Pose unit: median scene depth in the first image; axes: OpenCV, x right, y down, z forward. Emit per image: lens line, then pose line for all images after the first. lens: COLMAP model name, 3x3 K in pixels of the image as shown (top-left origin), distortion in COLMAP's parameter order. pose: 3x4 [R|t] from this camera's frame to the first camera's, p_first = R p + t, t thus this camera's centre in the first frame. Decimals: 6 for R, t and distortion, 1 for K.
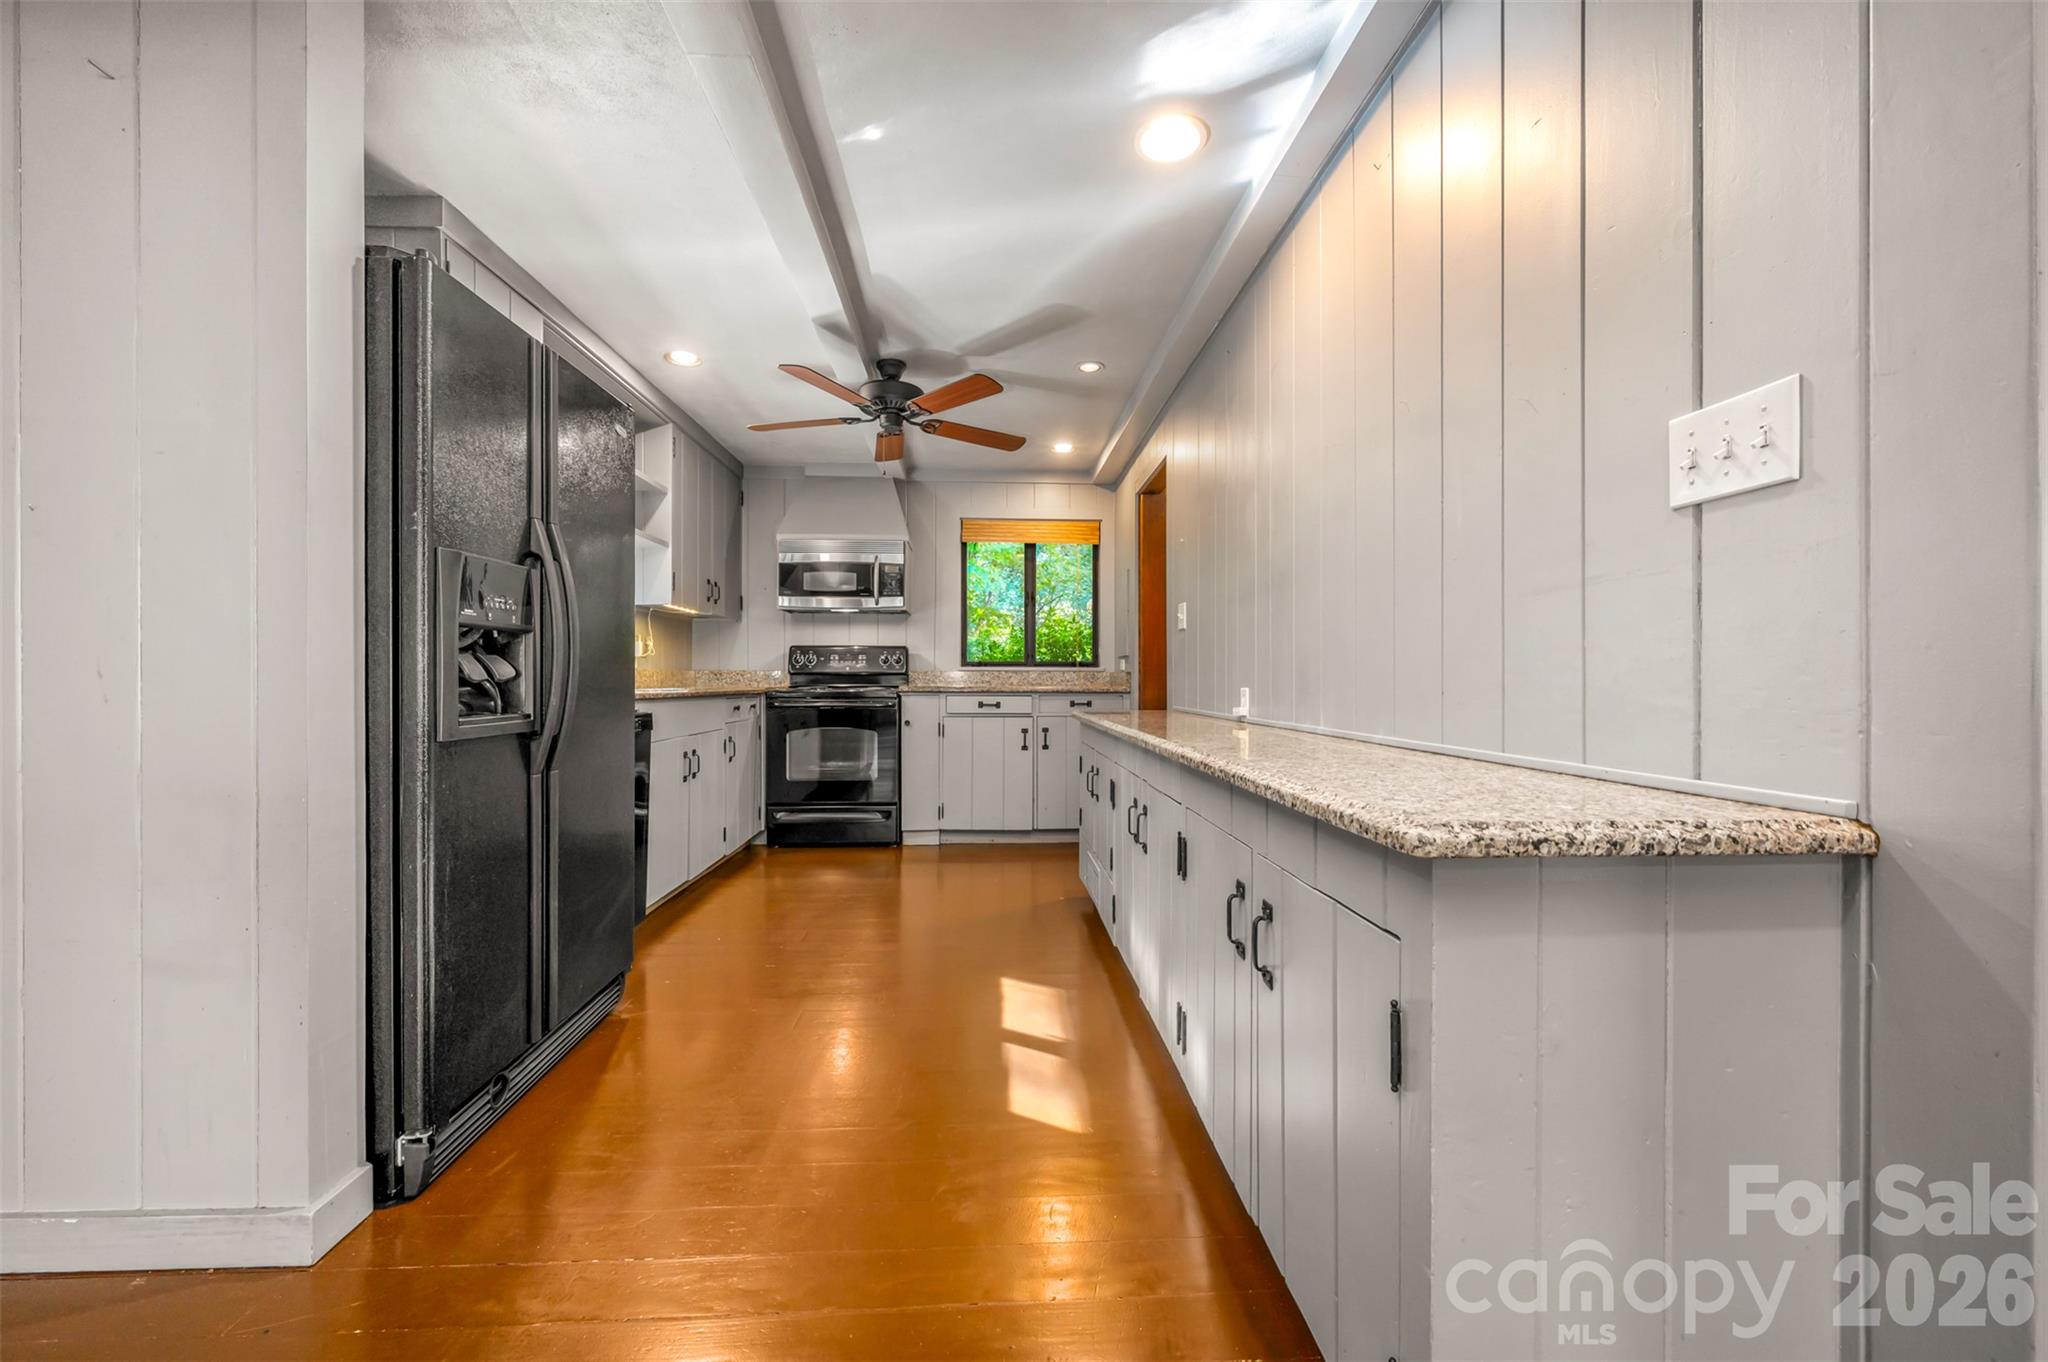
lens RADIAL K [[821.5, 0, 1023.6], [0, 821.5, 675.8], [0, 0, 1]] dist [-0.003899, 0.000193]
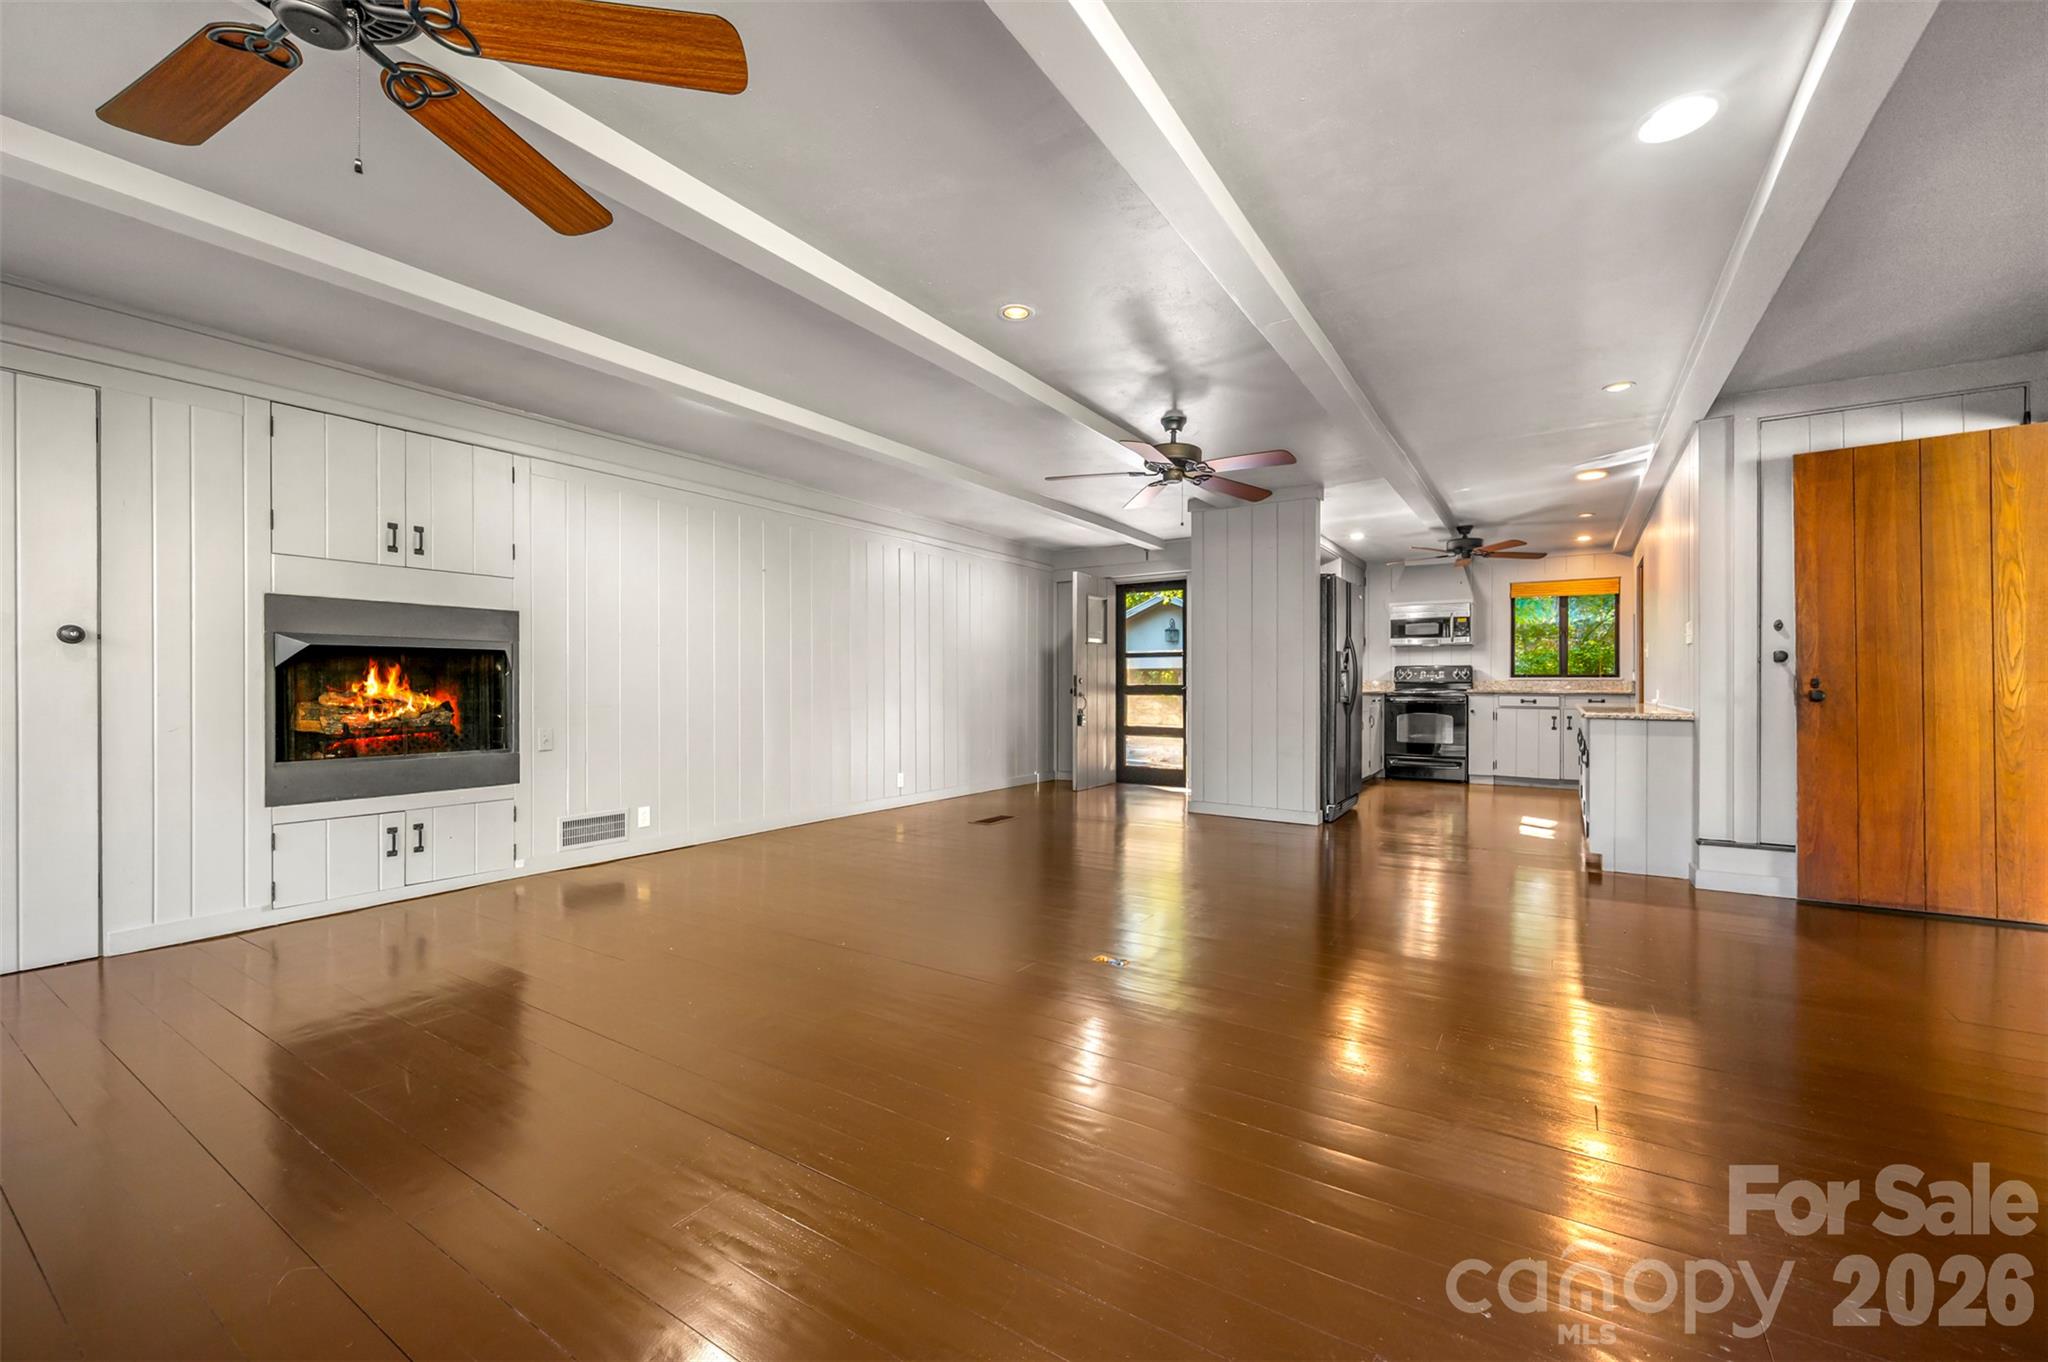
lens RADIAL K [[821.5, 0, 1026.2], [0, 821.5, 684.9], [0, 0, 1]] dist [-0.003899, 0.000193]
pose [[0.809446, 0.001588, -0.587192, 0.106460], [0.000781, 0.999993, 0.003781, -0.004216], [0.587194, -0.003519, 0.809439, -0.903420]]
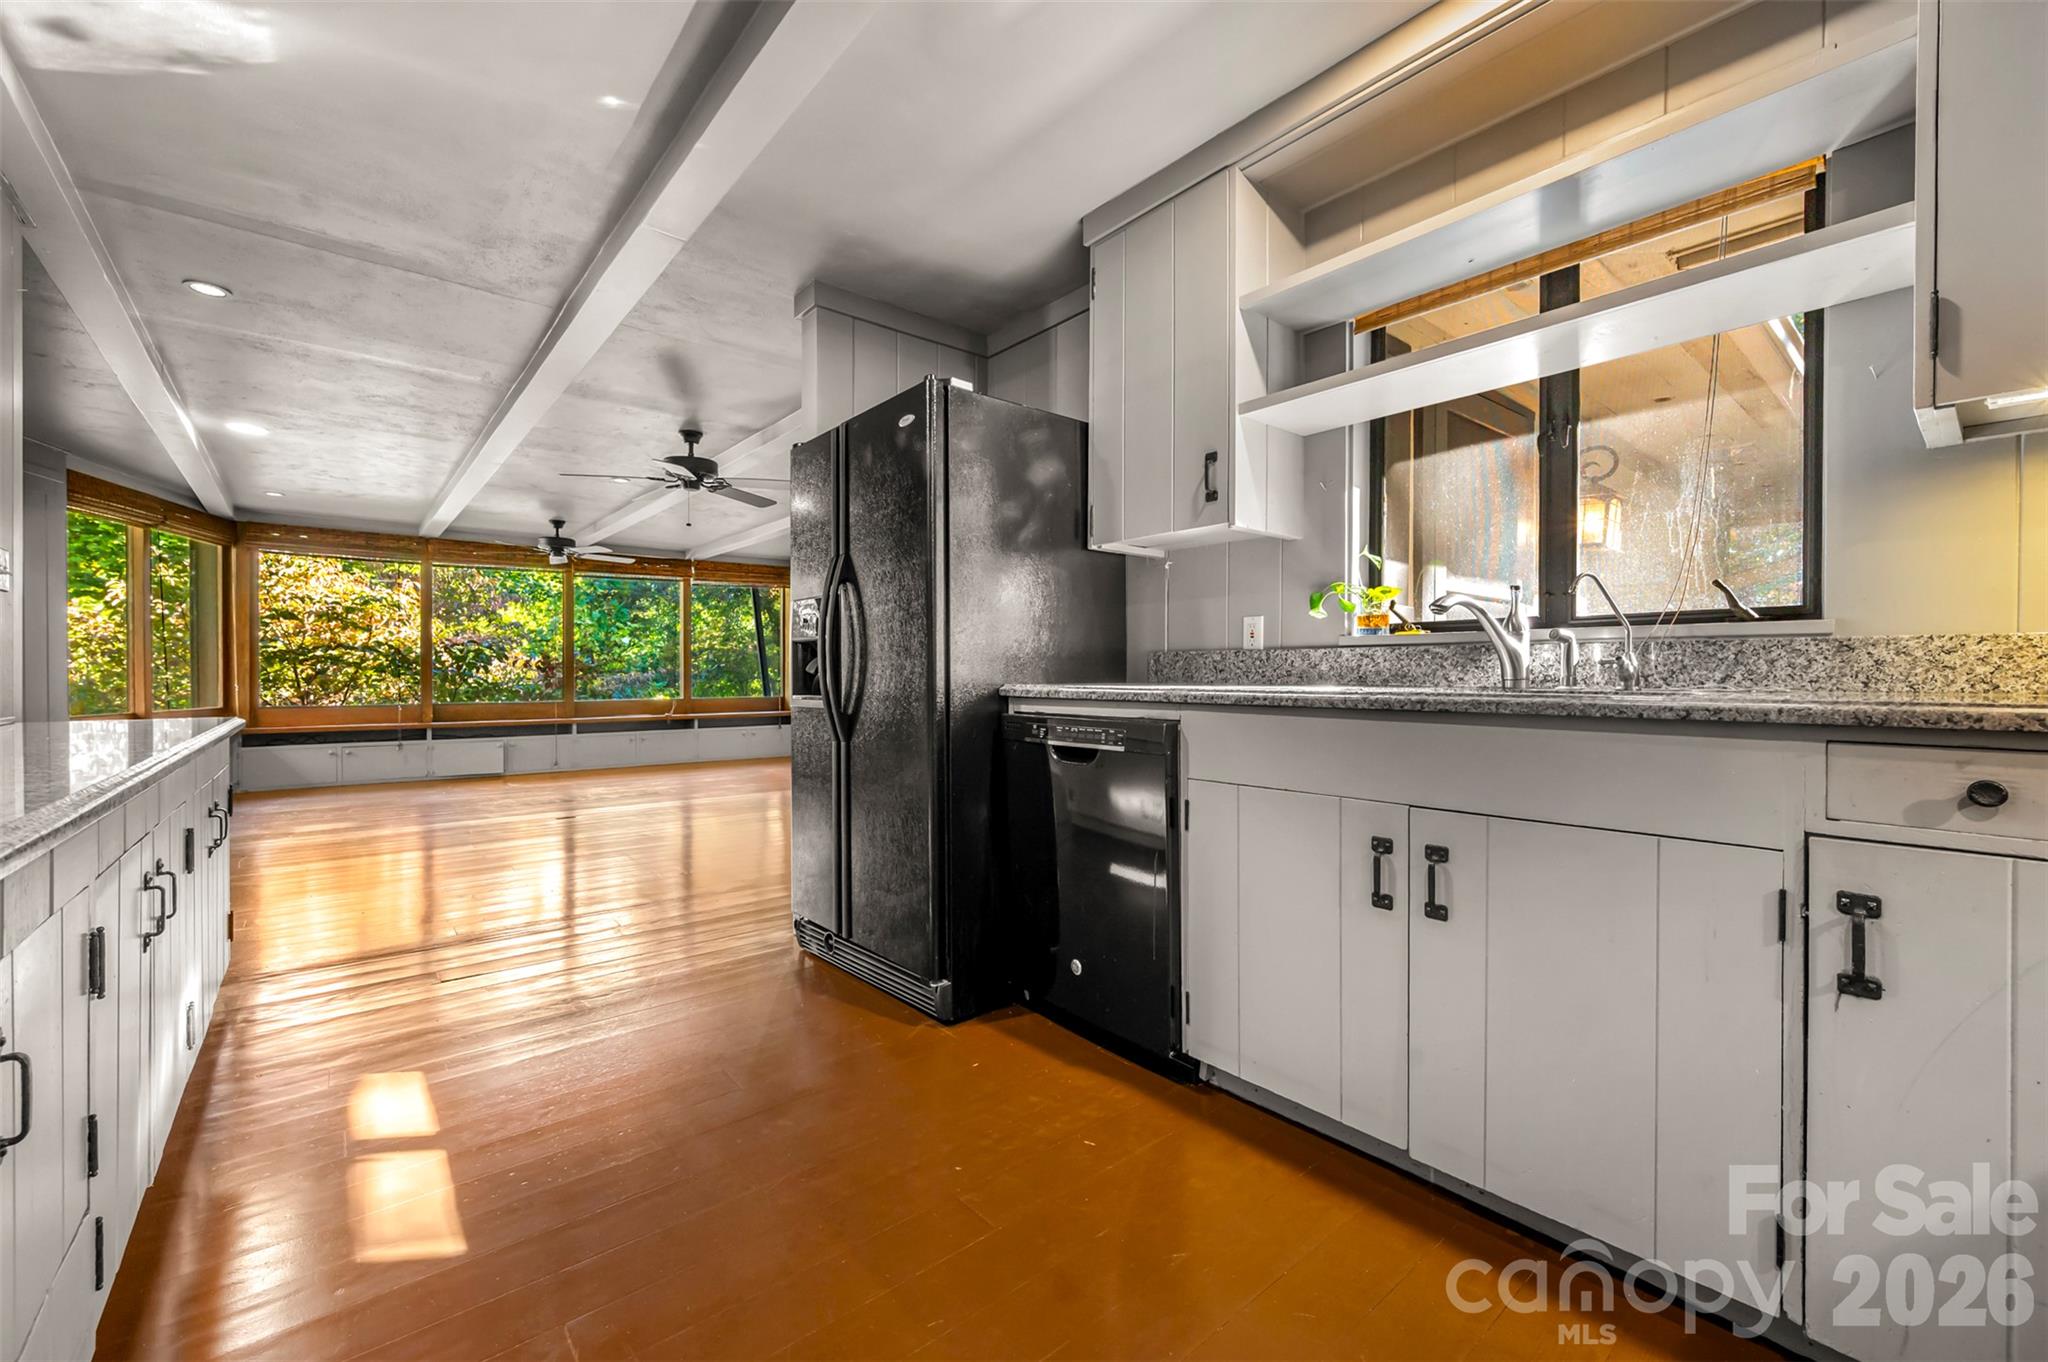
lens RADIAL K [[821.5, 0, 1030.2], [0, 821.5, 684.3], [0, 0, 1]] dist [-0.003899, 0.000193]
pose [[-0.796434, 0.003253, -0.604717, -0.007893], [0.001747, 0.999994, 0.003078, 0.007521], [0.604723, 0.001395, -0.796435, 0.897043]]
